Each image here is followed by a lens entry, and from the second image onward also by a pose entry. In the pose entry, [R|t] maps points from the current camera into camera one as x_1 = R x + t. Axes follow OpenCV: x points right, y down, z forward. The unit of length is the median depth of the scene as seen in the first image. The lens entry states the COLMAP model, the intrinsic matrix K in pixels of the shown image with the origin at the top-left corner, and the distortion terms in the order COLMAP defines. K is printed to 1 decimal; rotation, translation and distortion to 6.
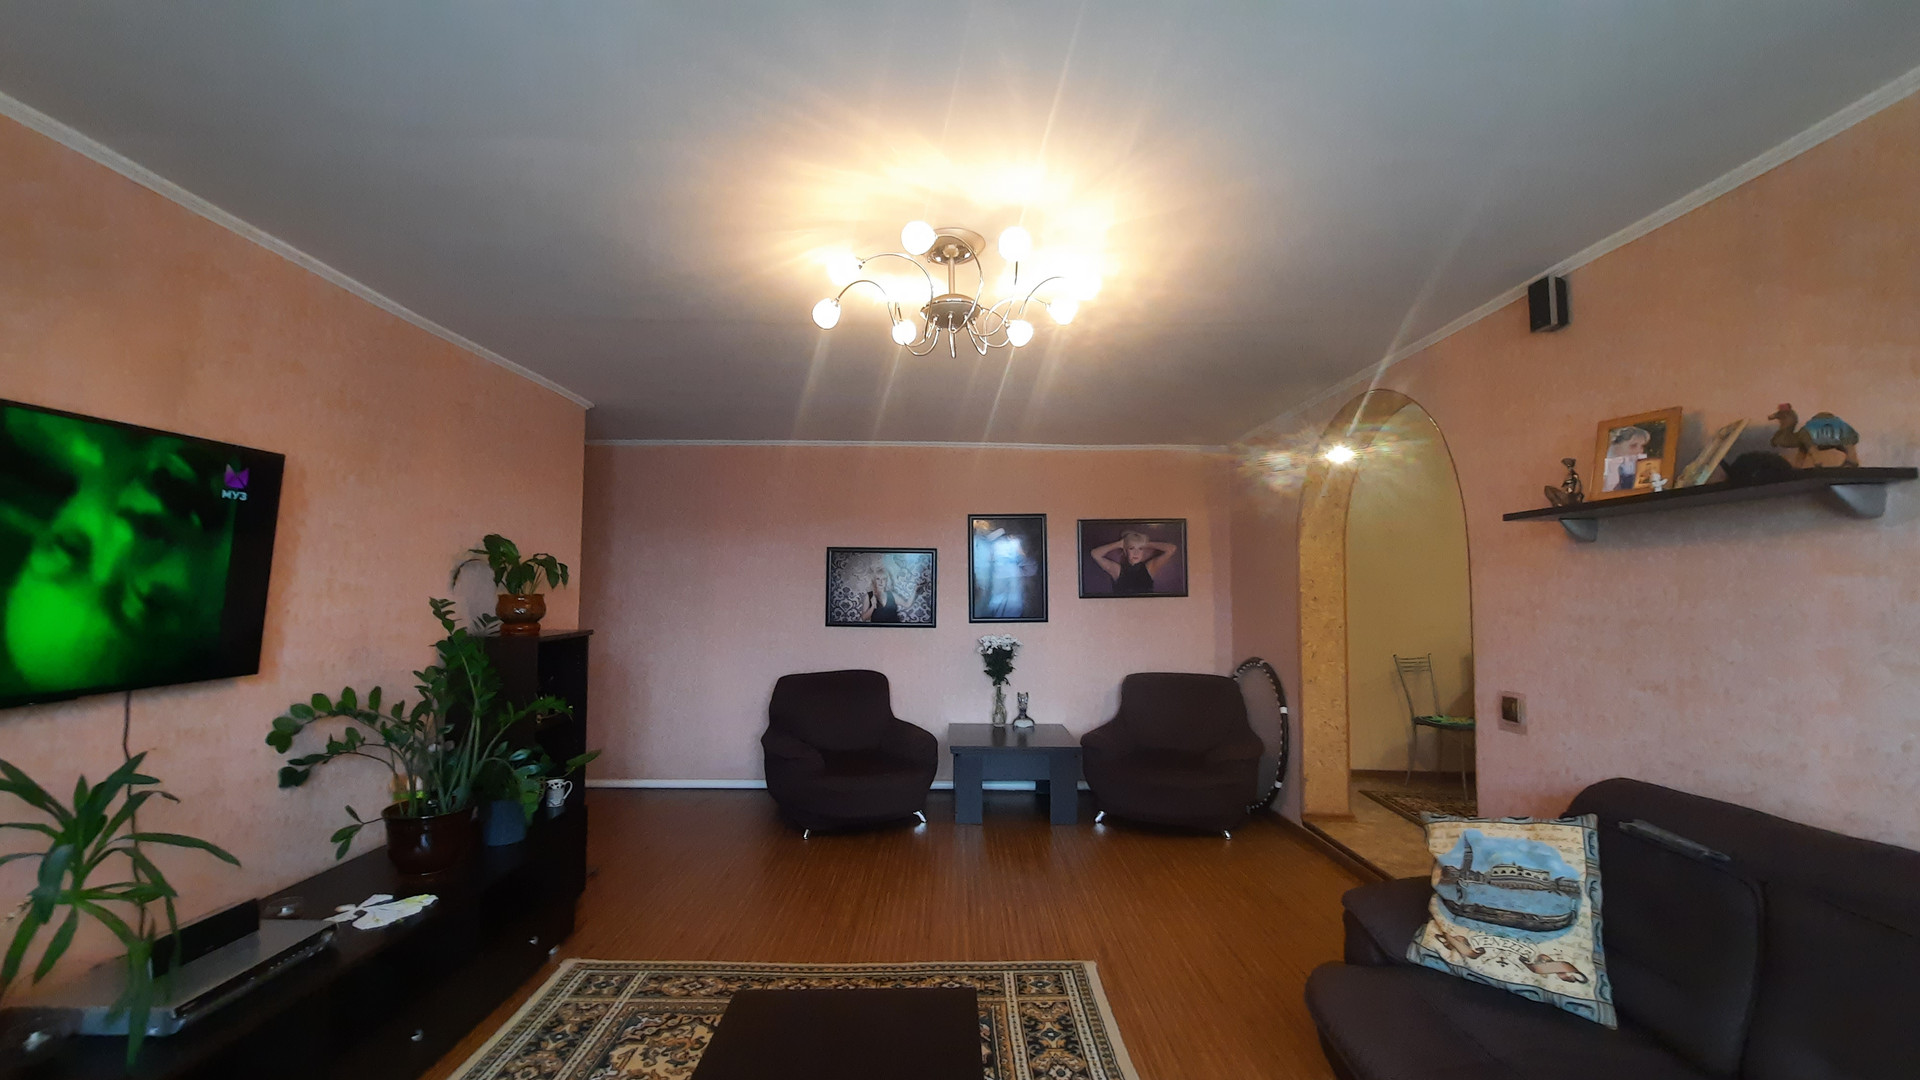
lens RADIAL K [[763.6, 0, 971.7], [0, 763.6, 549.6], [0, 0, 1]] dist [-0.013303, -0.000253]
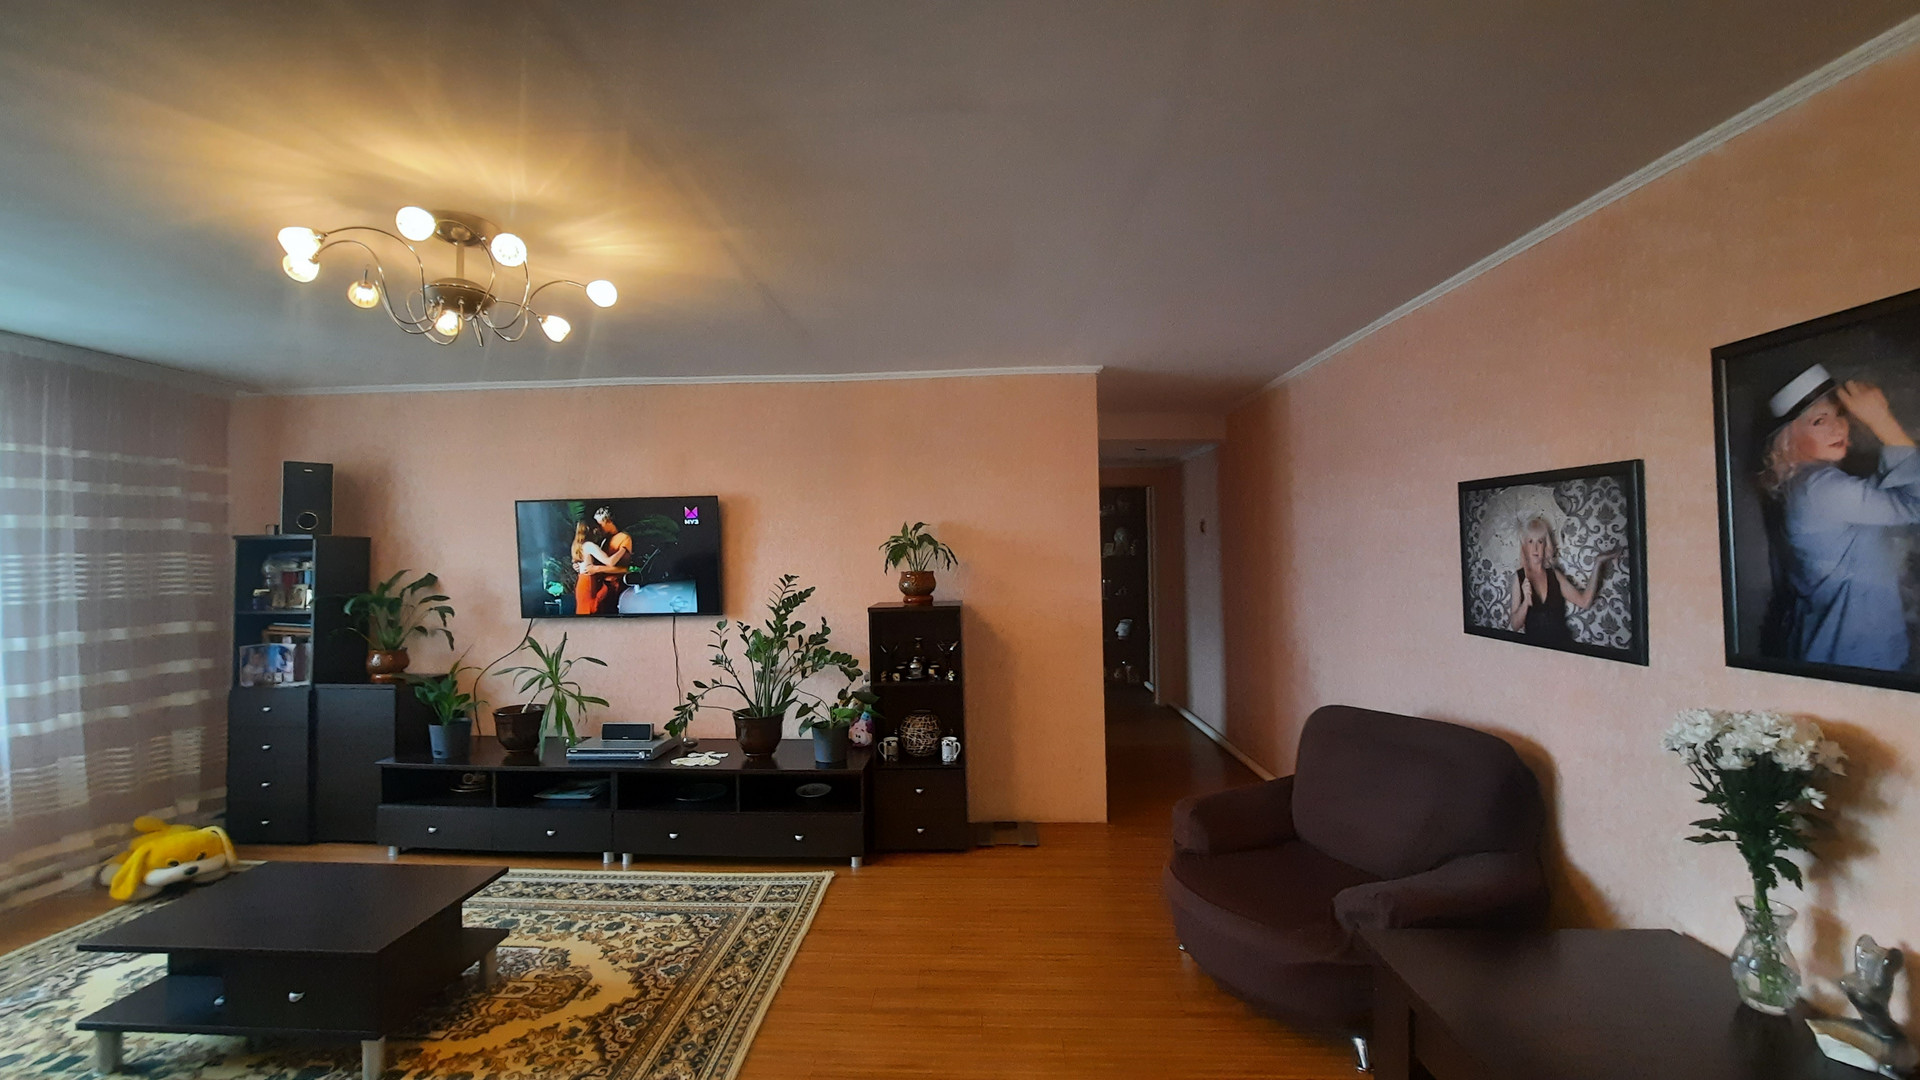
lens RADIAL K [[763.6, 0, 918.0], [0, 763.6, 535.8], [0, 0, 1]] dist [-0.013303, -0.000253]
pose [[-0.084509, -0.022178, -0.996176, 0.457982], [0.067090, 0.997357, -0.027896, 0.029024], [0.994162, -0.069191, -0.082798, 0.847140]]
